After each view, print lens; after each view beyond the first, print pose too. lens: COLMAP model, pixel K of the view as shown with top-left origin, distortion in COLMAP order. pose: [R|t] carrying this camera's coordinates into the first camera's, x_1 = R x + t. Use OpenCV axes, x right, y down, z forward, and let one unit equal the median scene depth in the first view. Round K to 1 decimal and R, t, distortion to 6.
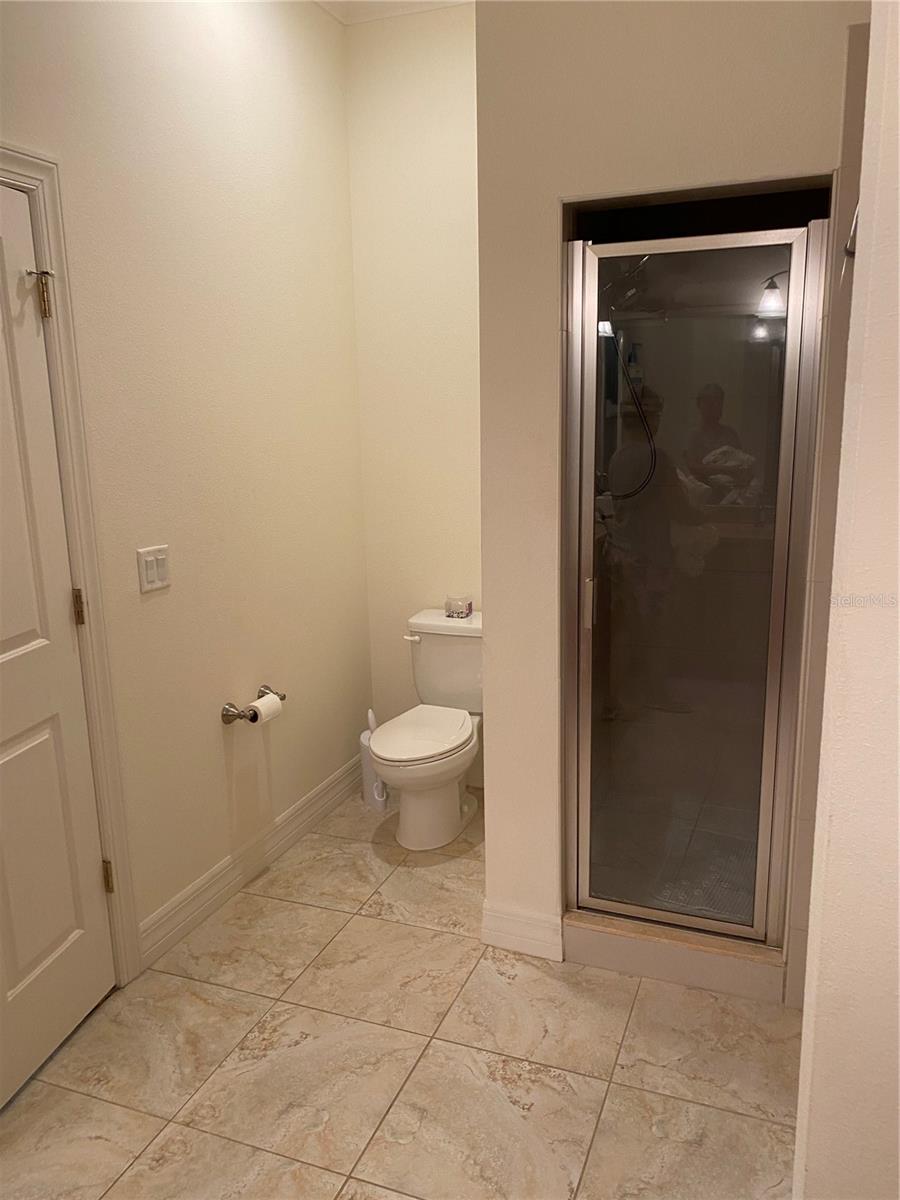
lens RADIAL K [[921.7, 0, 450.0], [0, 921.7, 600.0], [0, 0, 1]] dist [-0.004980, -0.001284]
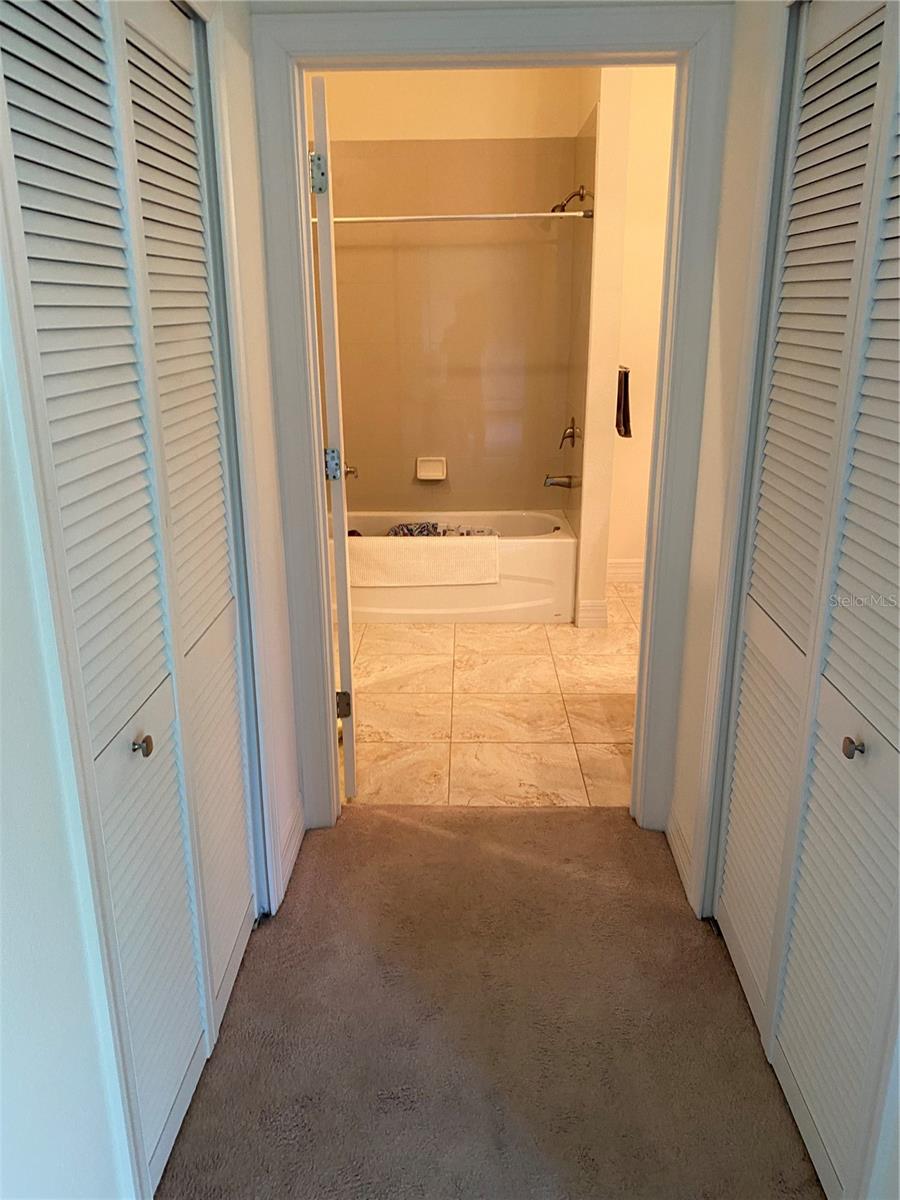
lens RADIAL K [[921.7, 0, 450.0], [0, 921.7, 600.0], [0, 0, 1]] dist [-0.004980, -0.001284]
pose [[-0.341985, -0.263362, 0.902046, -1.596803], [0.212692, 0.913319, 0.347289, -0.220584], [-0.915319, 0.310626, -0.256327, 1.247403]]
